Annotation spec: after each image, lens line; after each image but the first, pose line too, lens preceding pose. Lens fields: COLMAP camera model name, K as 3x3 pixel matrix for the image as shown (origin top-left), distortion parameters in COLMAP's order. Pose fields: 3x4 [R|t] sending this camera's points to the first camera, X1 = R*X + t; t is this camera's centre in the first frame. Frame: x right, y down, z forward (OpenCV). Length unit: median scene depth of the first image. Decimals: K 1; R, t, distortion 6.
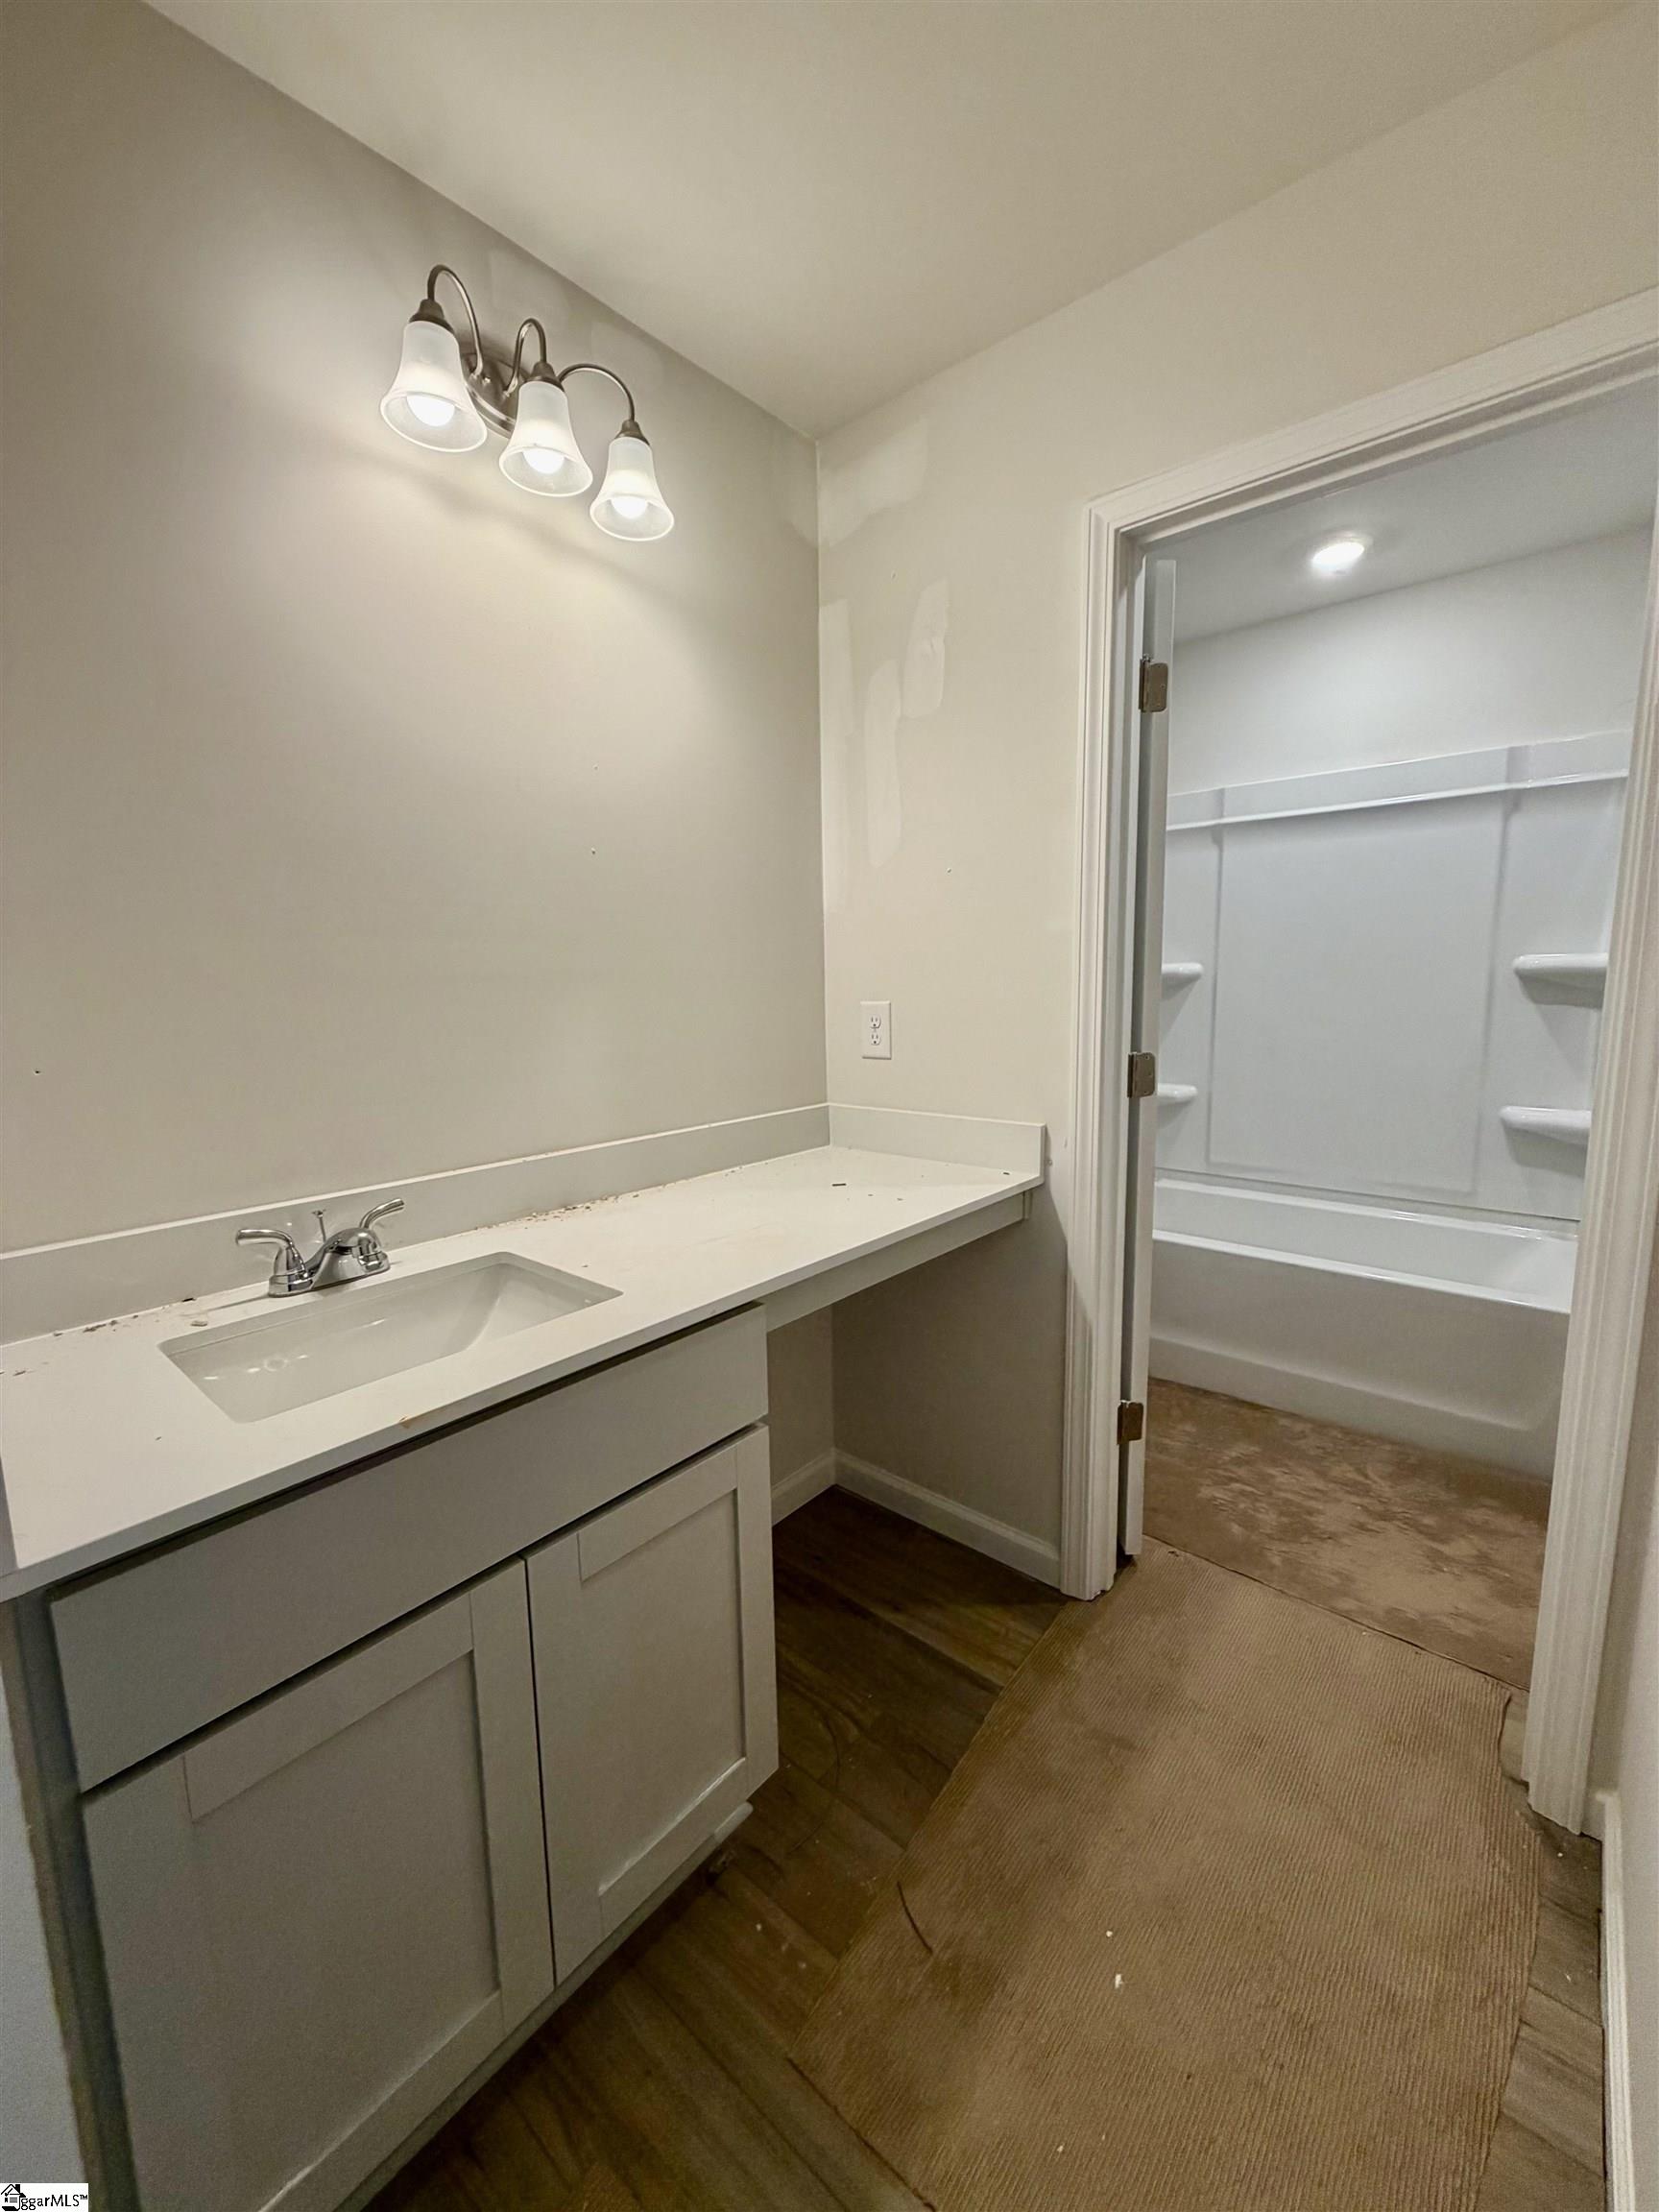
lens RADIAL K [[878.0, 0, 829.1], [0, 878.0, 1100.0], [0, 0, 1]] dist [0.001272, -0.000359]
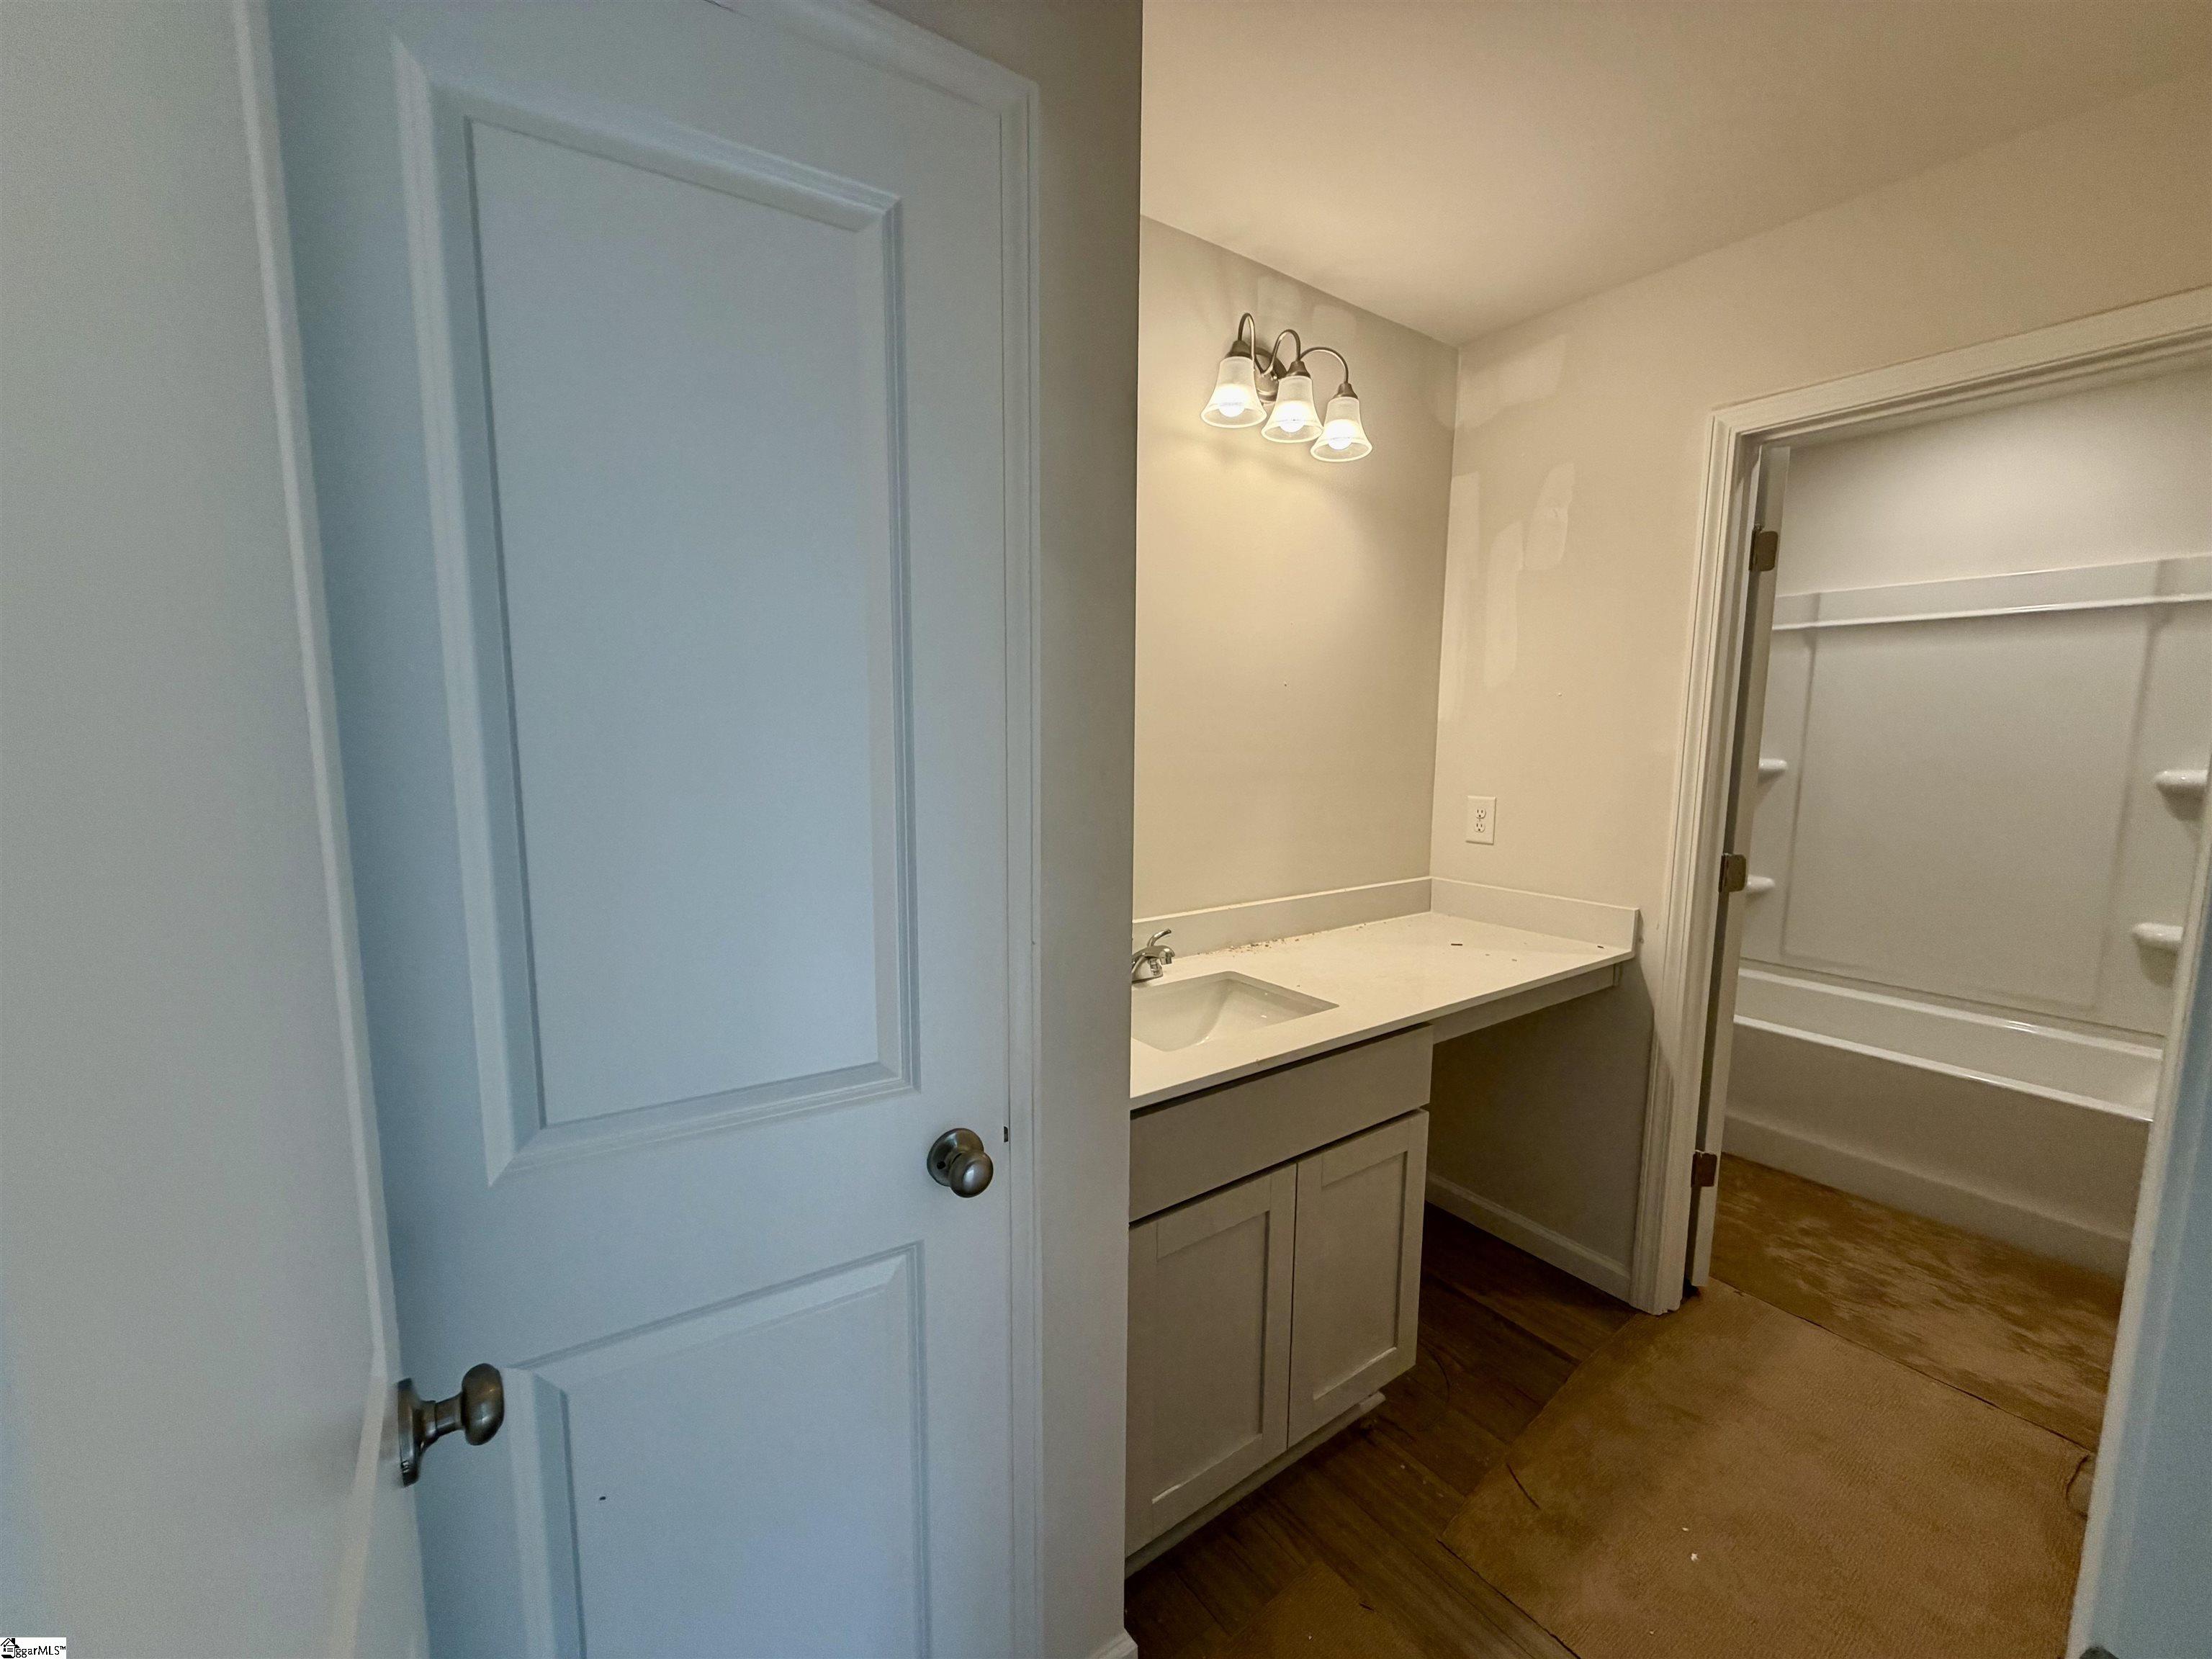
lens RADIAL K [[878.0, 0, 1105.3], [0, 878.0, 837.0], [0, 0, 1]] dist [0.001272, -0.000359]
pose [[0.969363, 0.055001, -0.239396, -0.184779], [-0.058559, 0.998254, -0.007770, -0.018732], [0.238550, 0.021551, 0.970891, -0.354322]]
